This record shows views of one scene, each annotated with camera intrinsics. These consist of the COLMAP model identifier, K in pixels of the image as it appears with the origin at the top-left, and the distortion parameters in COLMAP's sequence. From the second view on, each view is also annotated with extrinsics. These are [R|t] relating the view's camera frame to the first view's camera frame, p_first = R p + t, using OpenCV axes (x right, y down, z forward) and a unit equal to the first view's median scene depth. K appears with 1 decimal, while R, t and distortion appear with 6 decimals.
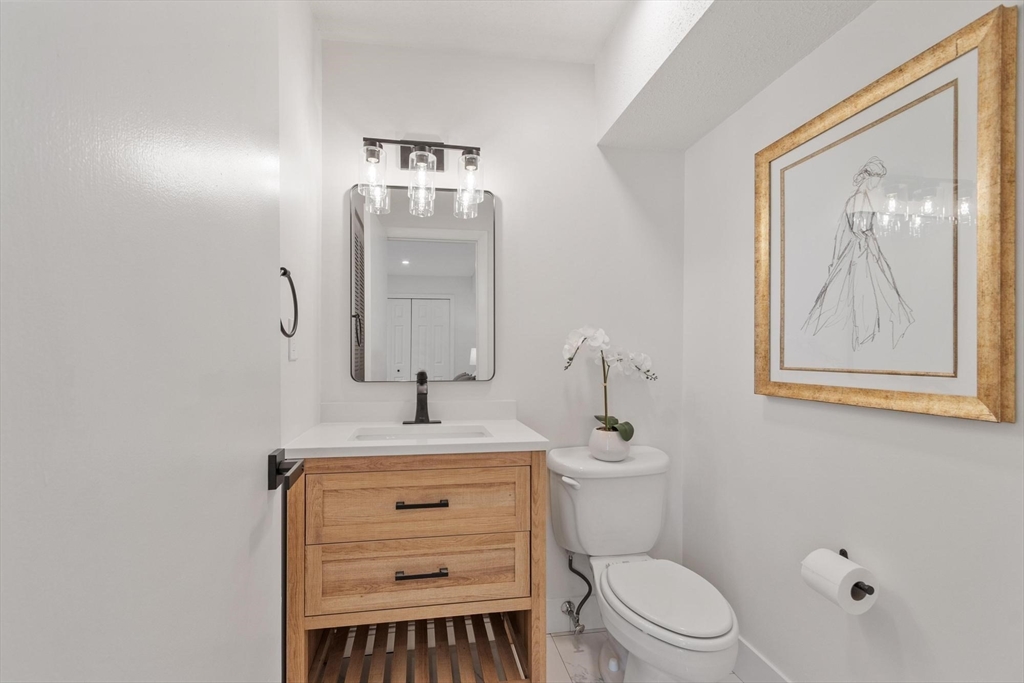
lens RADIAL K [[443.4, 0, 509.9], [0, 443.4, 346.5], [0, 0, 1]] dist [-0.000672, -0.000190]
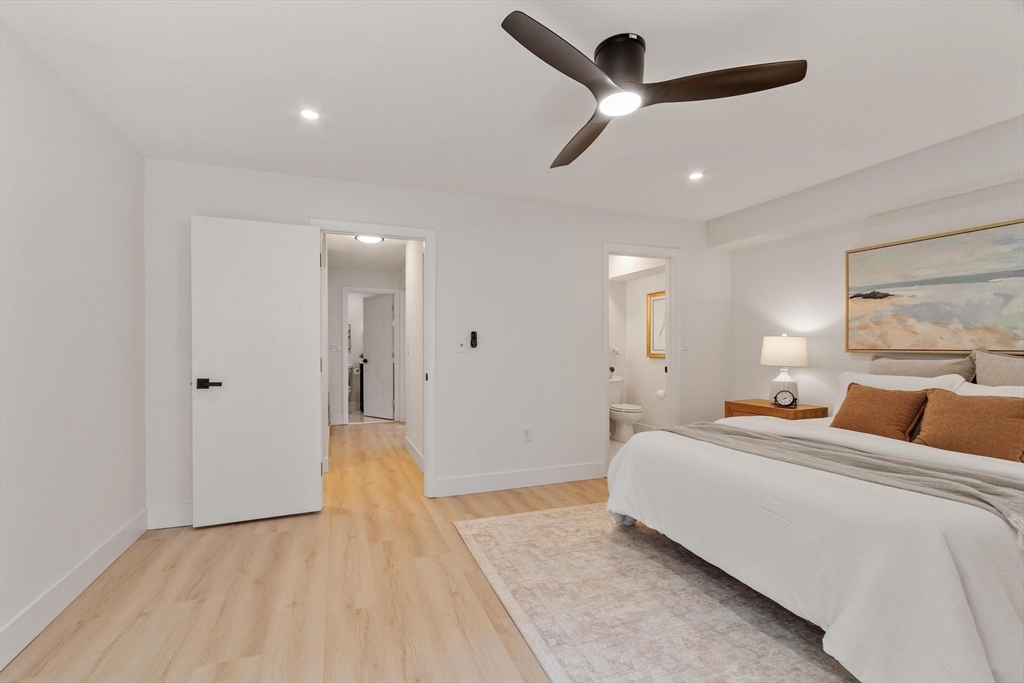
lens RADIAL K [[443.4, 0, 503.5], [0, 443.4, 347.6], [0, 0, 1]] dist [-0.000672, -0.000190]
pose [[0.980257, 0.003582, 0.197693, -1.425311], [-0.005276, 0.999954, 0.008046, 0.003654], [-0.197655, -0.008930, 0.980231, -2.523905]]
